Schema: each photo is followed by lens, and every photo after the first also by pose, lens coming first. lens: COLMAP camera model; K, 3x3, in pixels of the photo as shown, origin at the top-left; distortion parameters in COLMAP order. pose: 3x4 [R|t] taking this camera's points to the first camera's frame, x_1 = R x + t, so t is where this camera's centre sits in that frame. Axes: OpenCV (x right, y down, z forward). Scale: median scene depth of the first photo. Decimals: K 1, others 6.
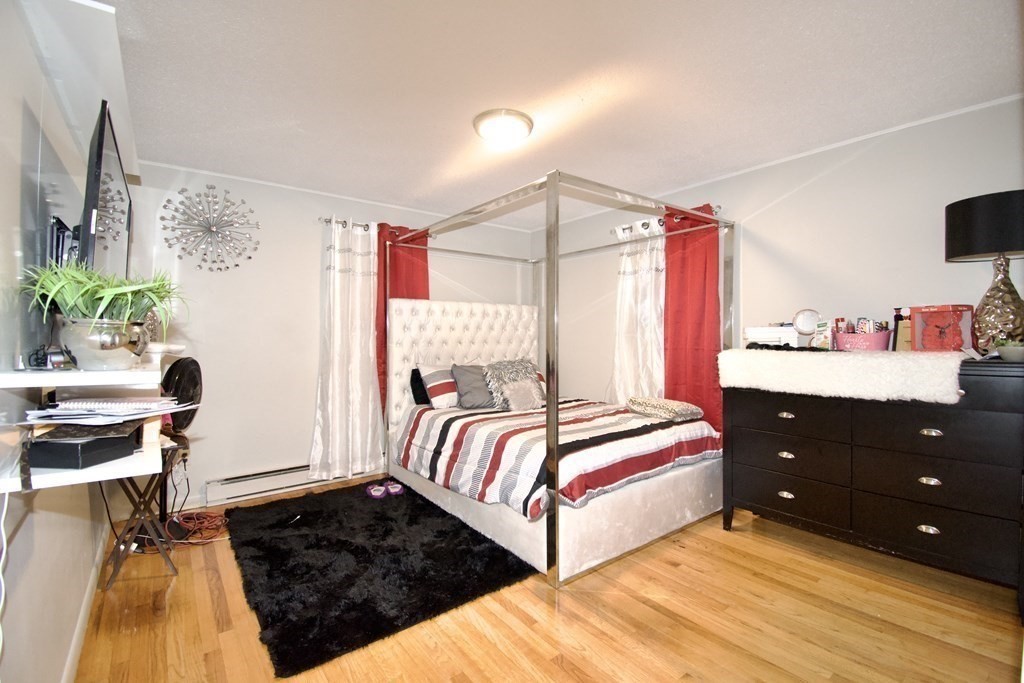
lens RADIAL K [[453.7, 0, 505.7], [0, 453.7, 339.2], [0, 0, 1]] dist [0.007041, -0.016392]
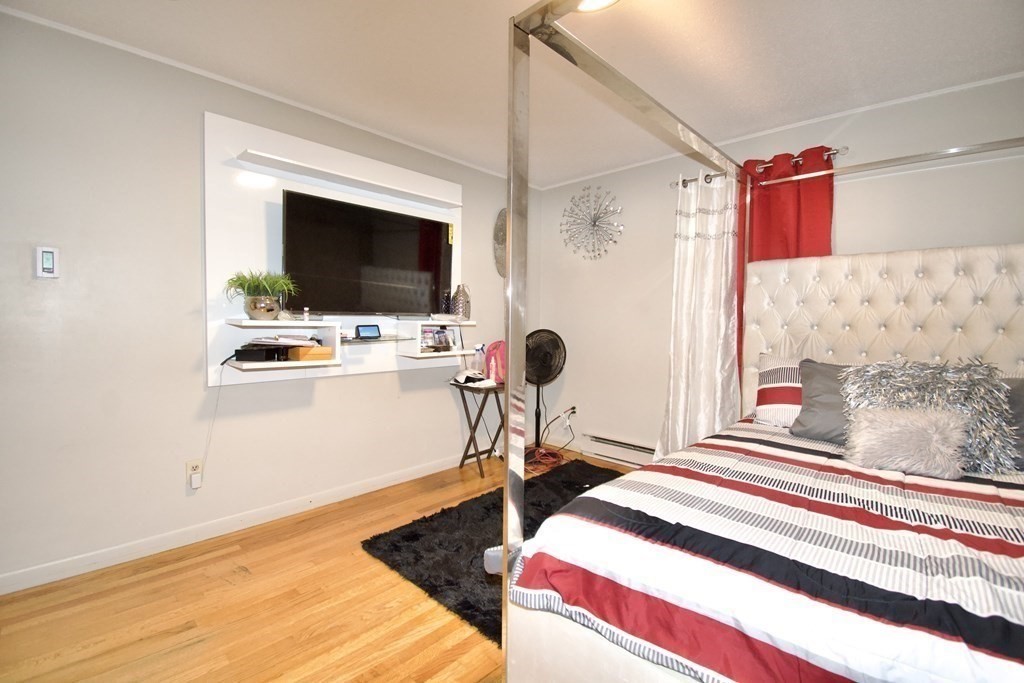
lens RADIAL K [[453.7, 0, 506.7], [0, 453.7, 339.6], [0, 0, 1]] dist [0.007041, -0.016392]
pose [[0.160239, 0.052507, -0.985681, 0.420475], [-0.005265, 0.998615, 0.052340, -0.002033], [0.987064, -0.003198, 0.160293, 0.503445]]
